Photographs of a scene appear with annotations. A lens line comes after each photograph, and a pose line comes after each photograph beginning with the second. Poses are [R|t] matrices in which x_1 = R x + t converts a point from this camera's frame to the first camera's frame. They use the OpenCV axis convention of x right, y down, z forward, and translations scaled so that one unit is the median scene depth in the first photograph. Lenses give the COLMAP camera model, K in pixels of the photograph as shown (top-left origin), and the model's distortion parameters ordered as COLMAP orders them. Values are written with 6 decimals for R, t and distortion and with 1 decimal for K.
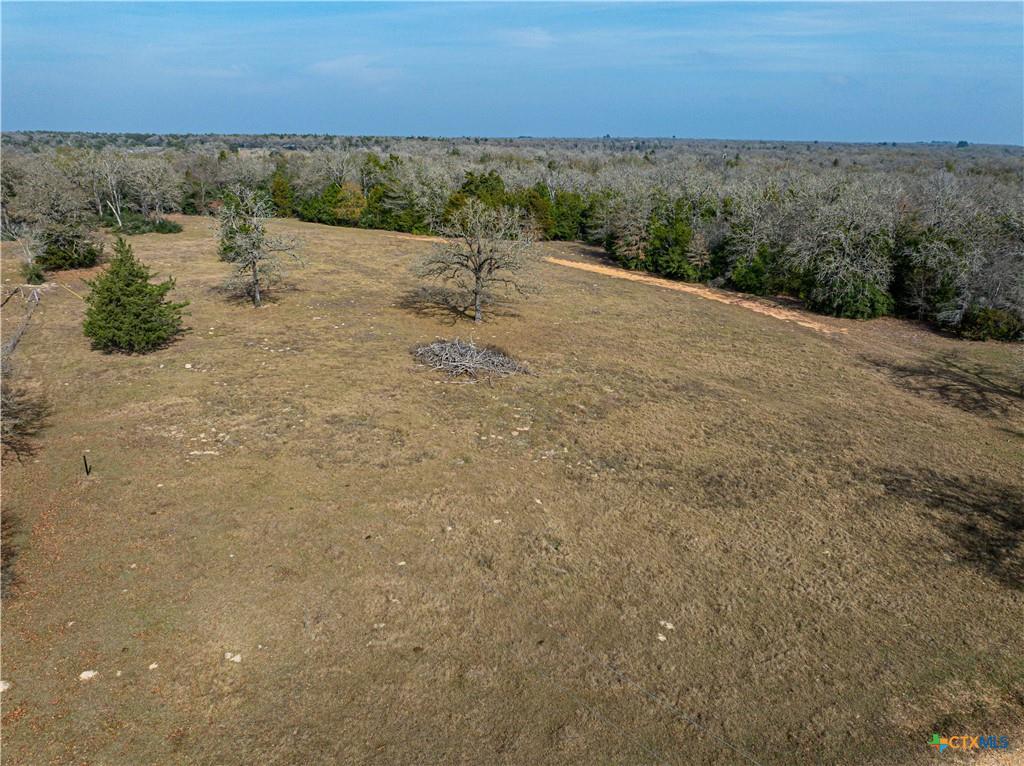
lens RADIAL K [[720.1, 0, 511.3], [0, 720.1, 382.0], [0, 0, 1]] dist [-0.035379, 0.003089]
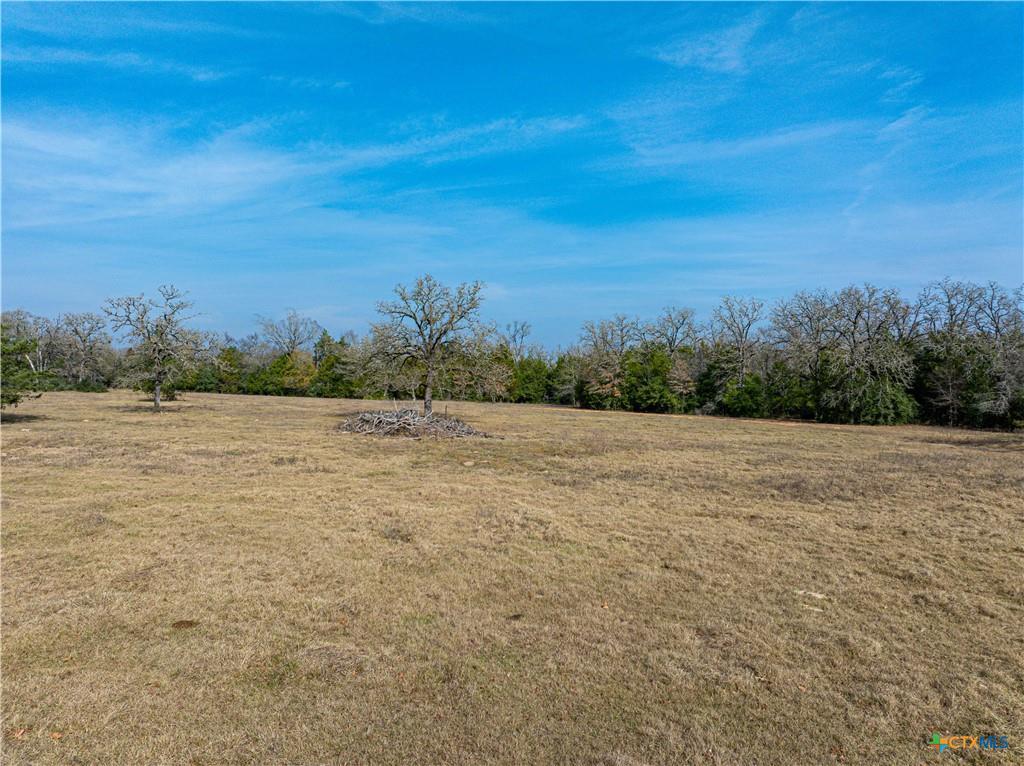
lens RADIAL K [[720.1, 0, 513.6], [0, 720.1, 383.0], [0, 0, 1]] dist [-0.035379, 0.003089]
pose [[0.998540, 0.006602, 0.053618, 0.005094], [0.011120, 0.946132, -0.323591, 0.105680], [-0.052866, 0.323715, 0.944677, 0.166706]]
